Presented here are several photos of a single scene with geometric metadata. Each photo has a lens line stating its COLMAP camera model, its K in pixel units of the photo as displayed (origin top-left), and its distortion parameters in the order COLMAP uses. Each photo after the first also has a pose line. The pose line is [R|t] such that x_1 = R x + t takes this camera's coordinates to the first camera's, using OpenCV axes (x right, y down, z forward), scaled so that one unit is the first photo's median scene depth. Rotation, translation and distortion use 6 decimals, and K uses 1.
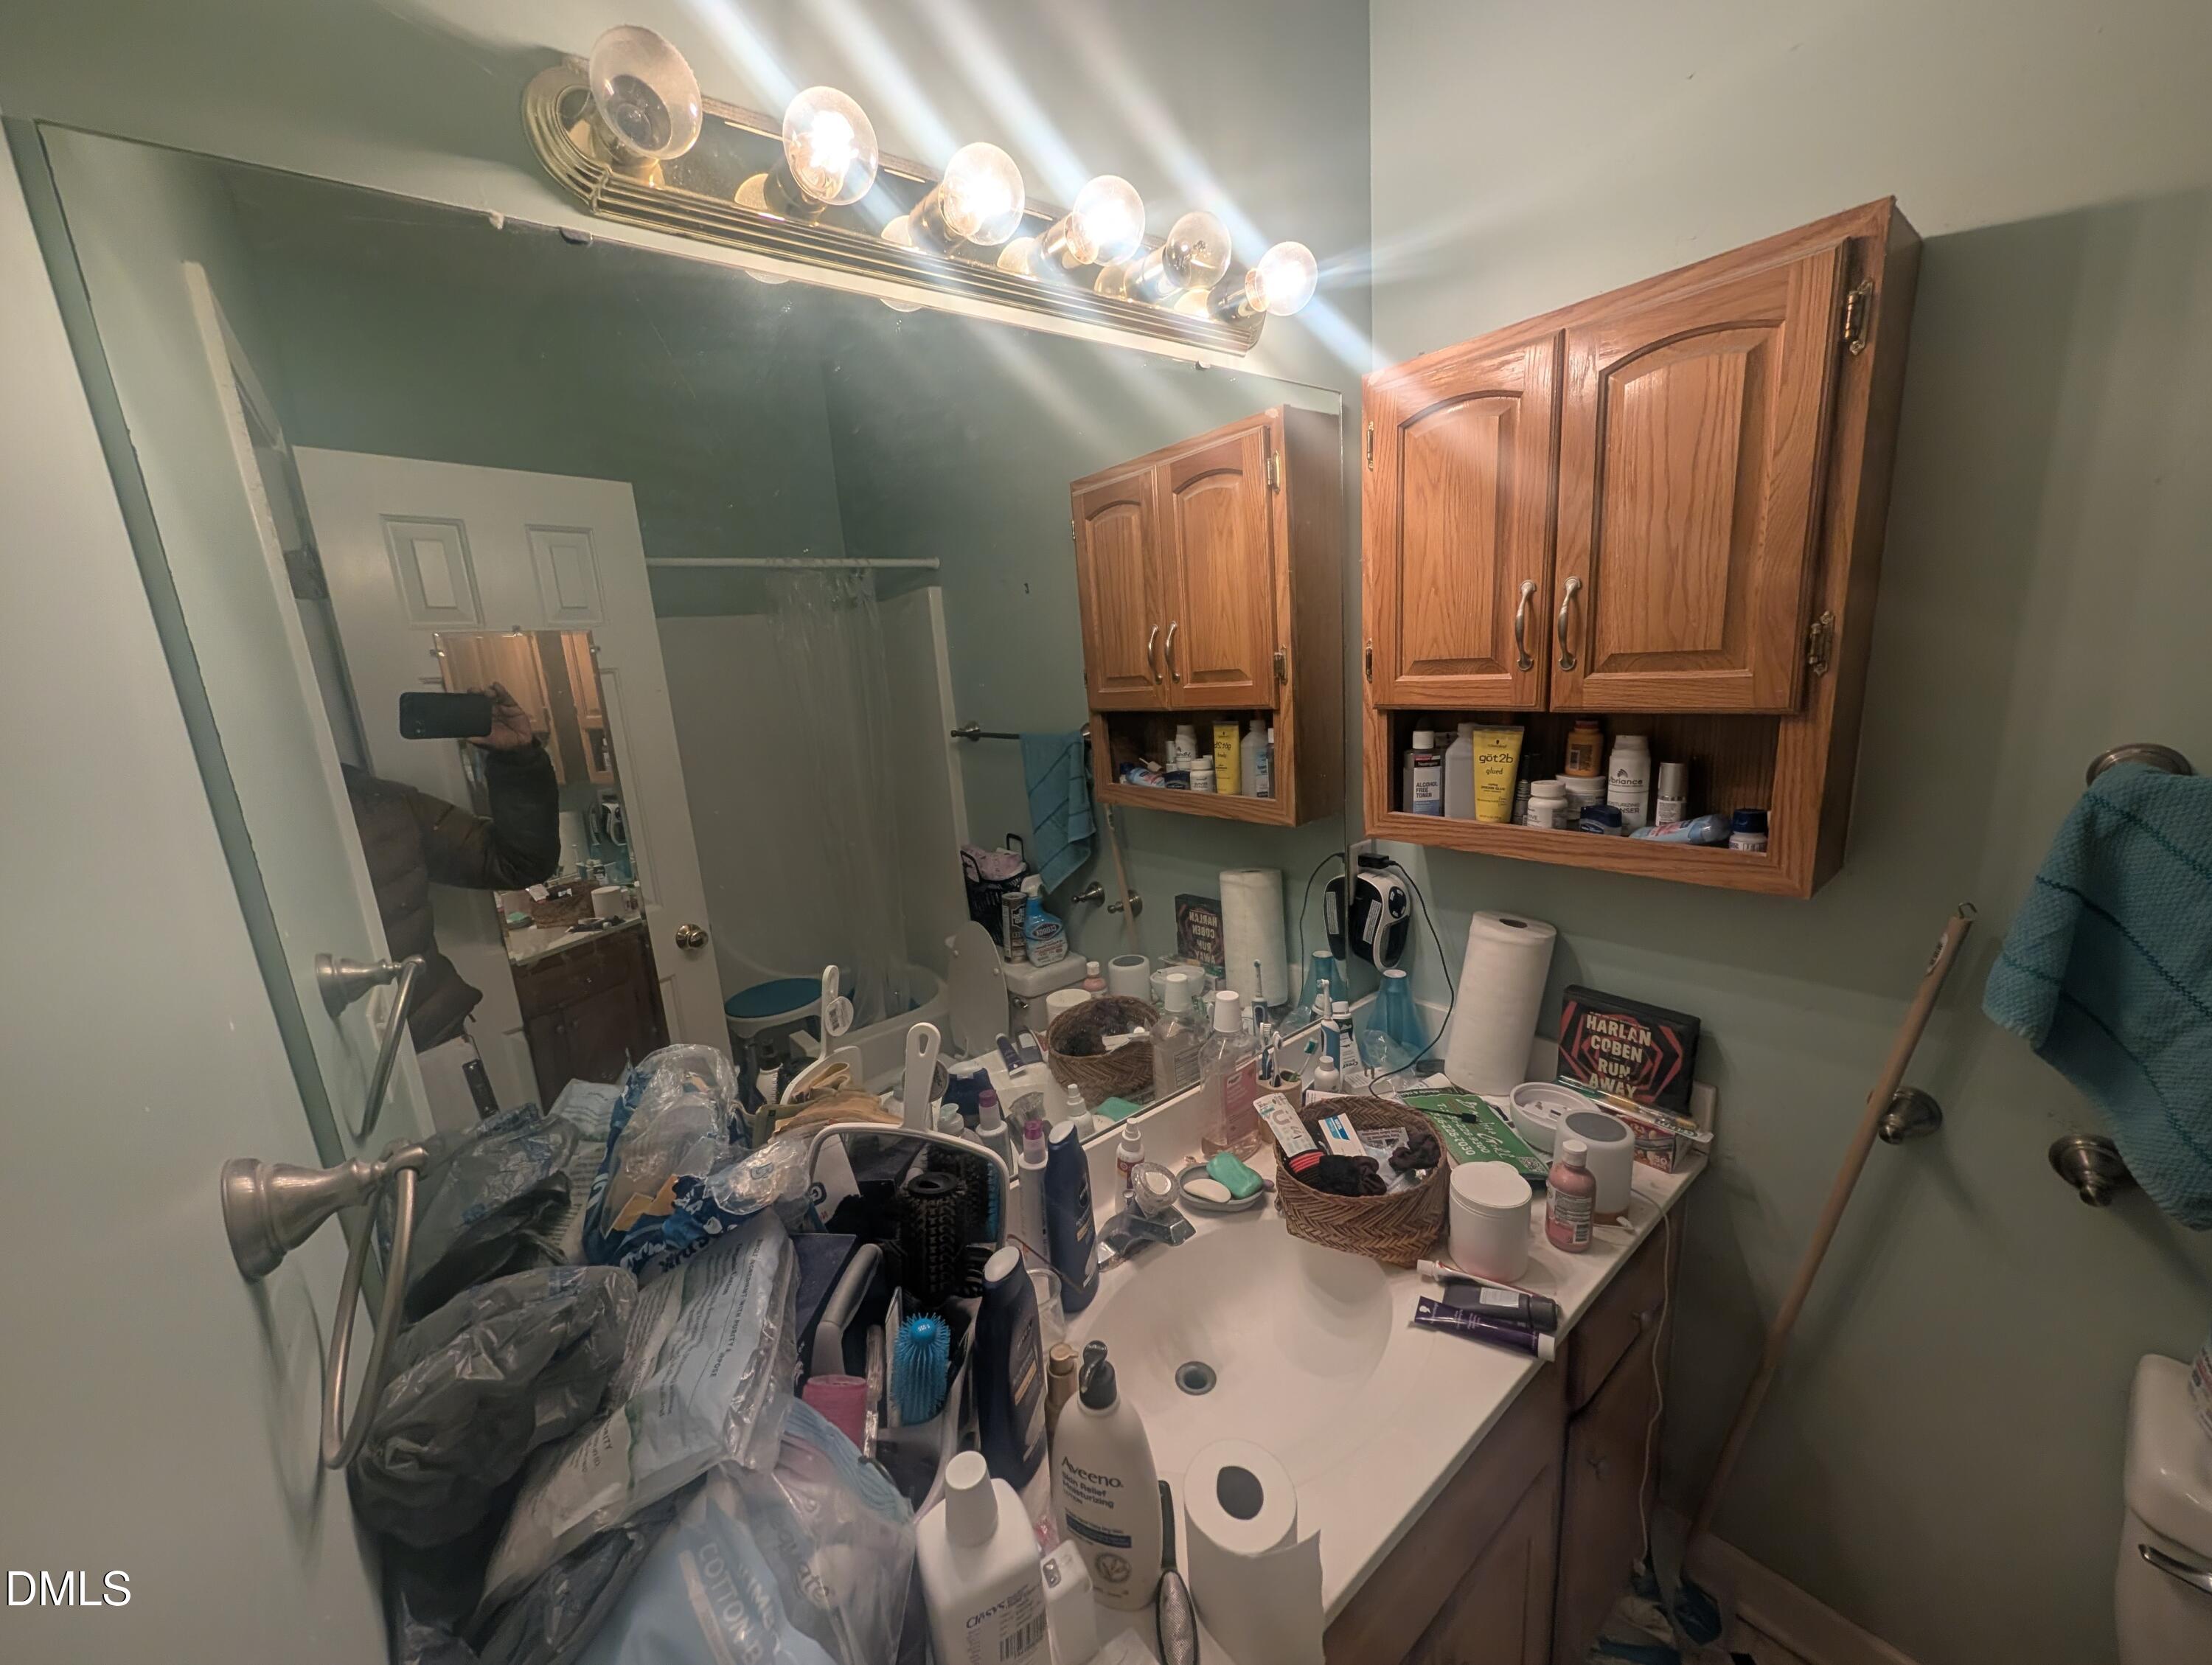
lens RADIAL K [[836.7, 0, 1109.2], [0, 836.7, 838.8], [0, 0, 1]] dist [-0.002297, 0.000208]
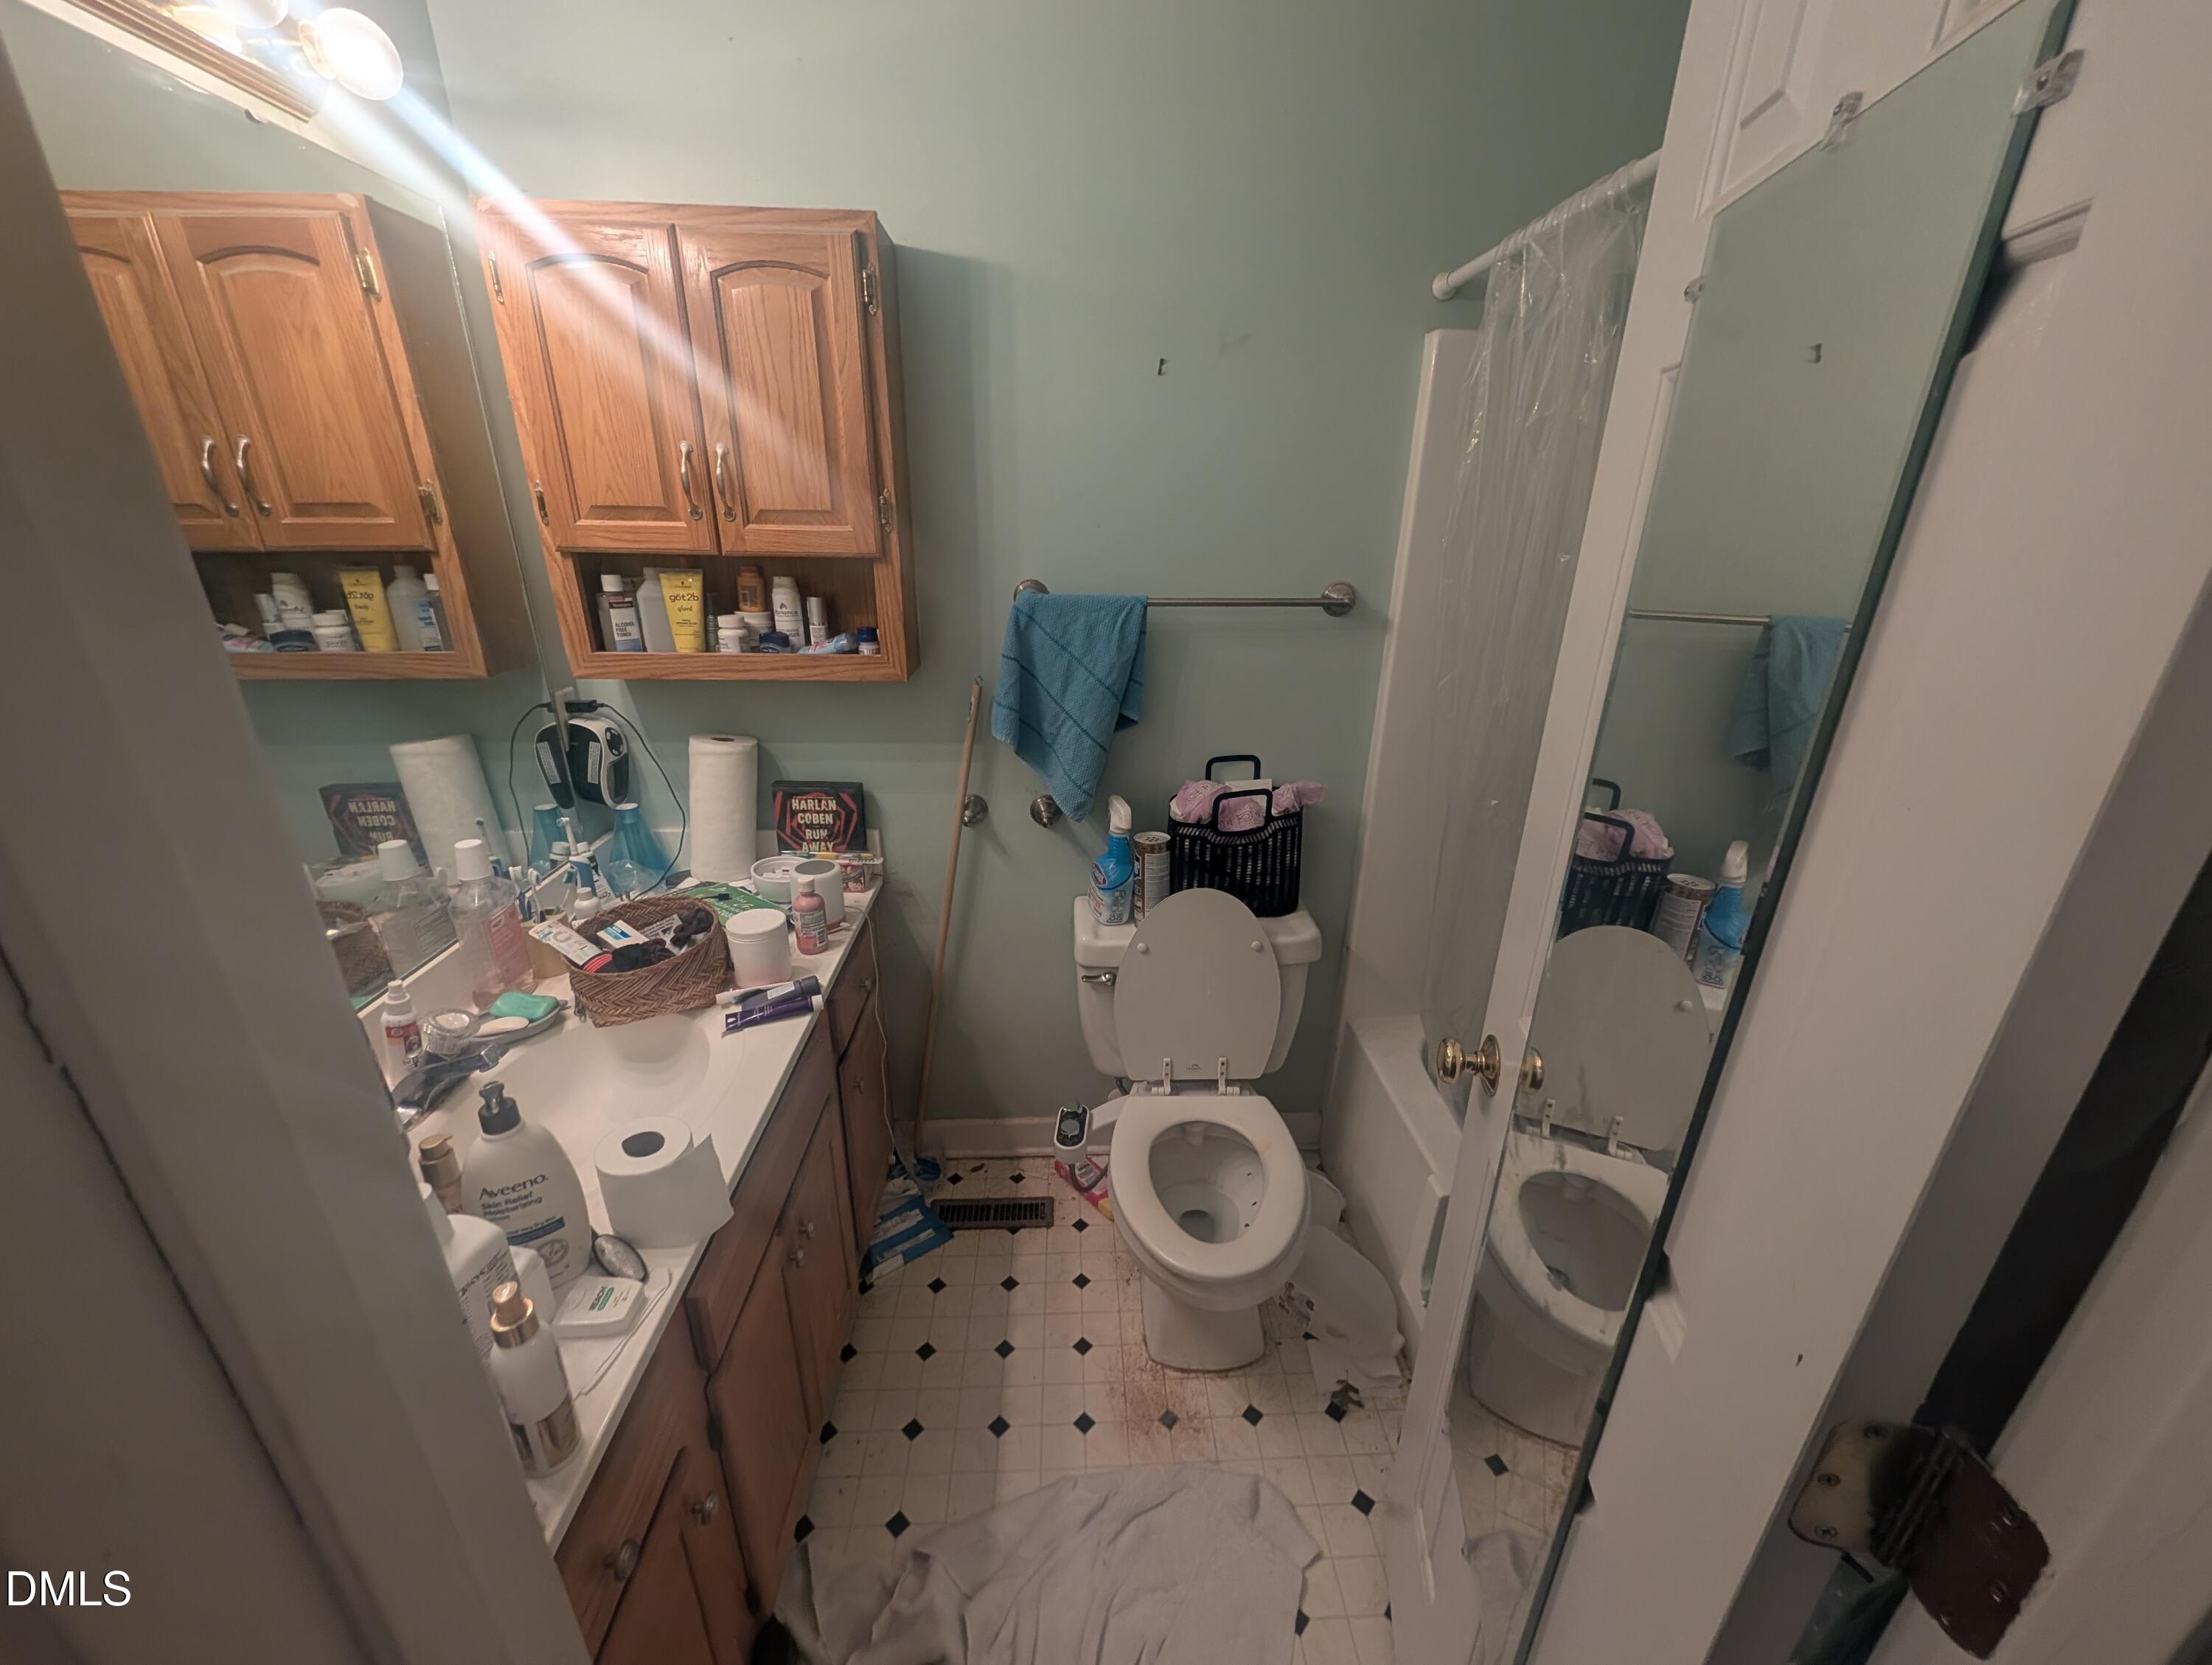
lens RADIAL K [[837.0, 0, 1102.6], [0, 837.0, 838.1], [0, 0, 1]] dist [-0.000694, 0.000473]
pose [[0.590876, -0.219272, 0.776393, -0.184531], [0.120756, 0.975552, 0.183618, 0.091046], [-0.797674, -0.014742, 0.602909, -0.196928]]
